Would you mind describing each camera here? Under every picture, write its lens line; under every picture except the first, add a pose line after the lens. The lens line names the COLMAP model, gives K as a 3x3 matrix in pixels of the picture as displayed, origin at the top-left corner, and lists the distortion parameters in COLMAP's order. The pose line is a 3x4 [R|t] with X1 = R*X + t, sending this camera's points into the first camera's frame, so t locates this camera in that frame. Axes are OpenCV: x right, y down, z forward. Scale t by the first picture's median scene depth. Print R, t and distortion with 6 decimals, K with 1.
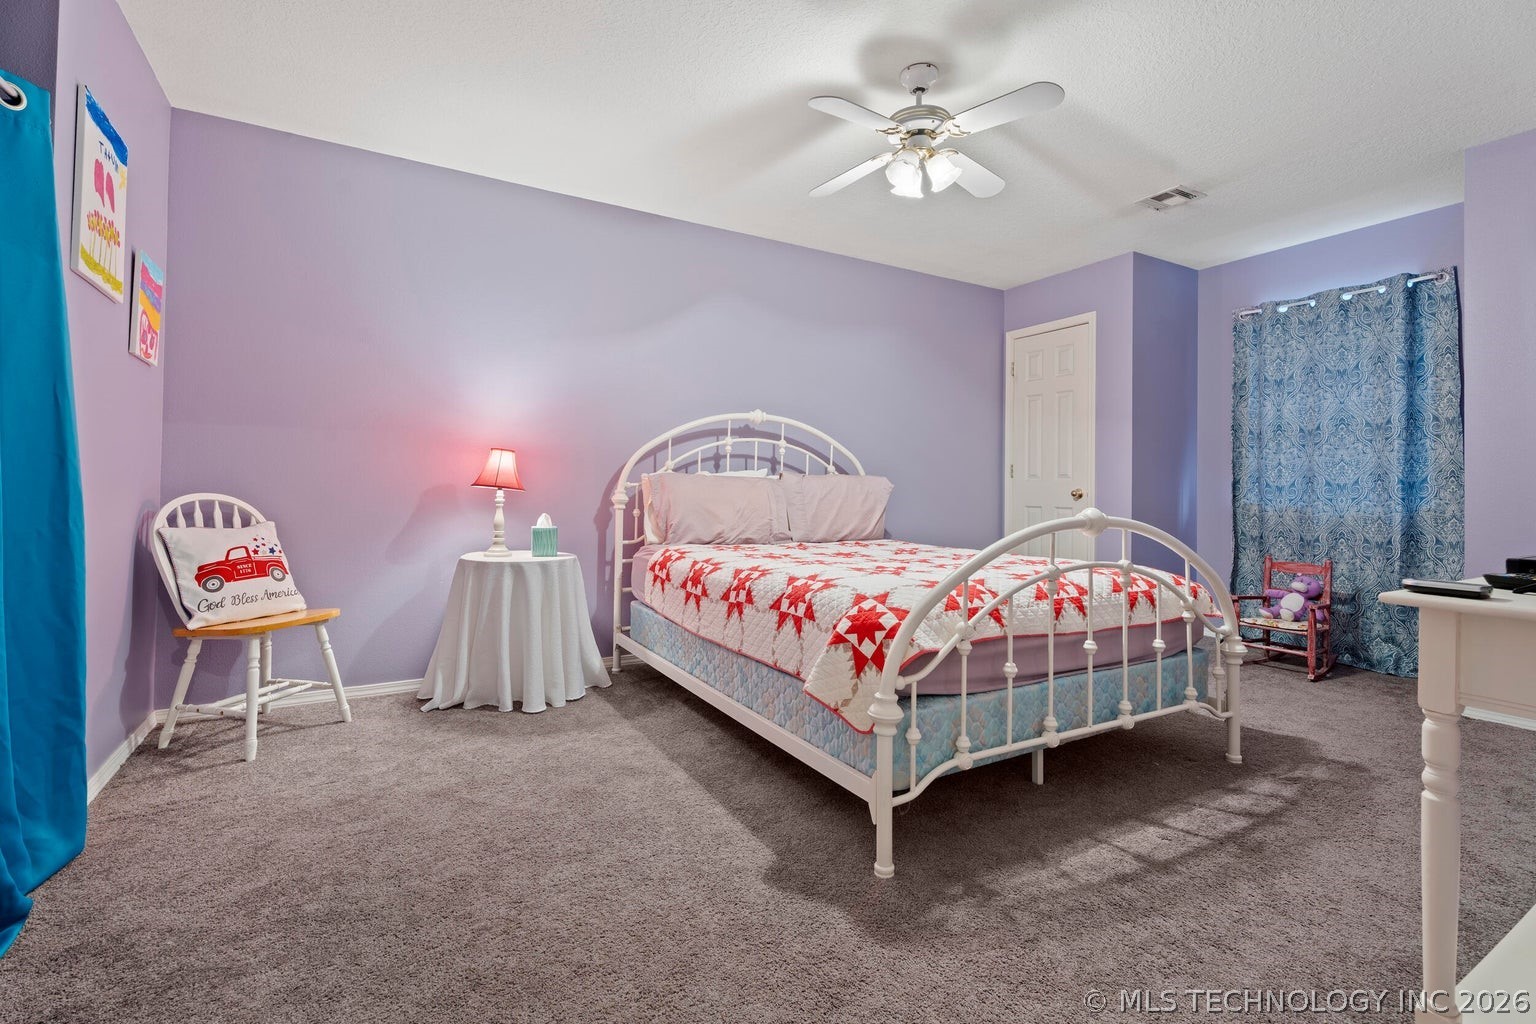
lens RADIAL K [[684.9, 0, 779.8], [0, 684.9, 469.3], [0, 0, 1]] dist [0.003983, -0.001337]
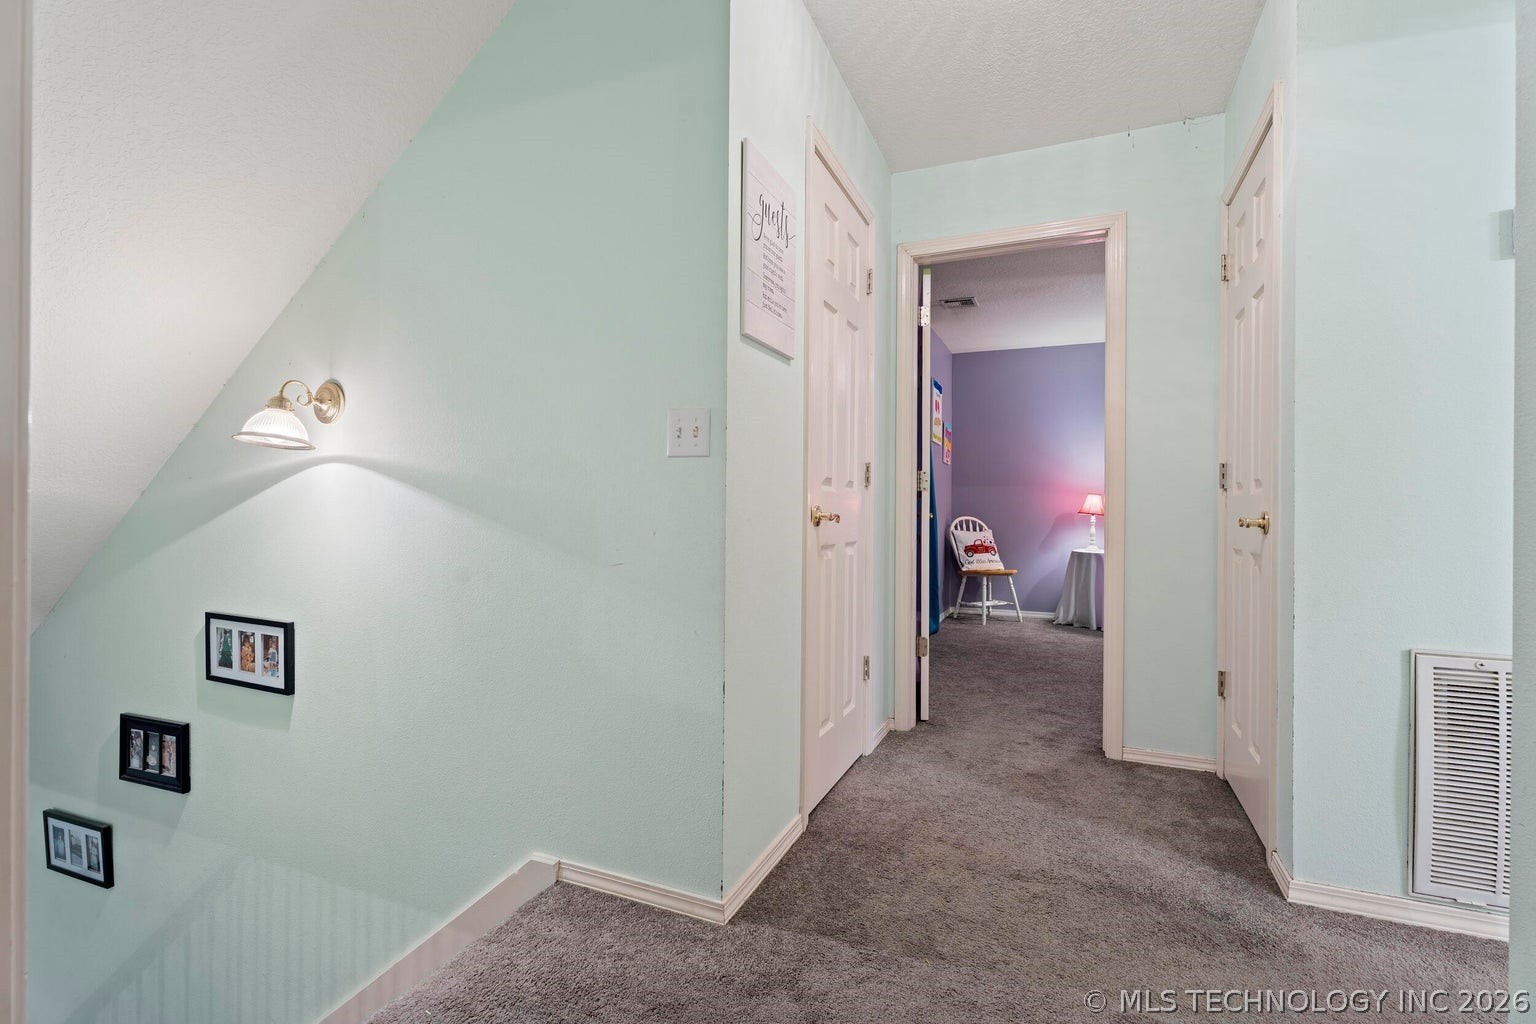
lens RADIAL K [[684.9, 0, 772.5], [0, 684.9, 512.8], [0, 0, 1]] dist [0.003983, -0.001337]
pose [[0.575148, -0.005626, -0.818030, 0.707766], [0.015528, 0.999871, 0.004040, 0.002105], [0.817902, -0.015026, 0.575162, -0.901643]]
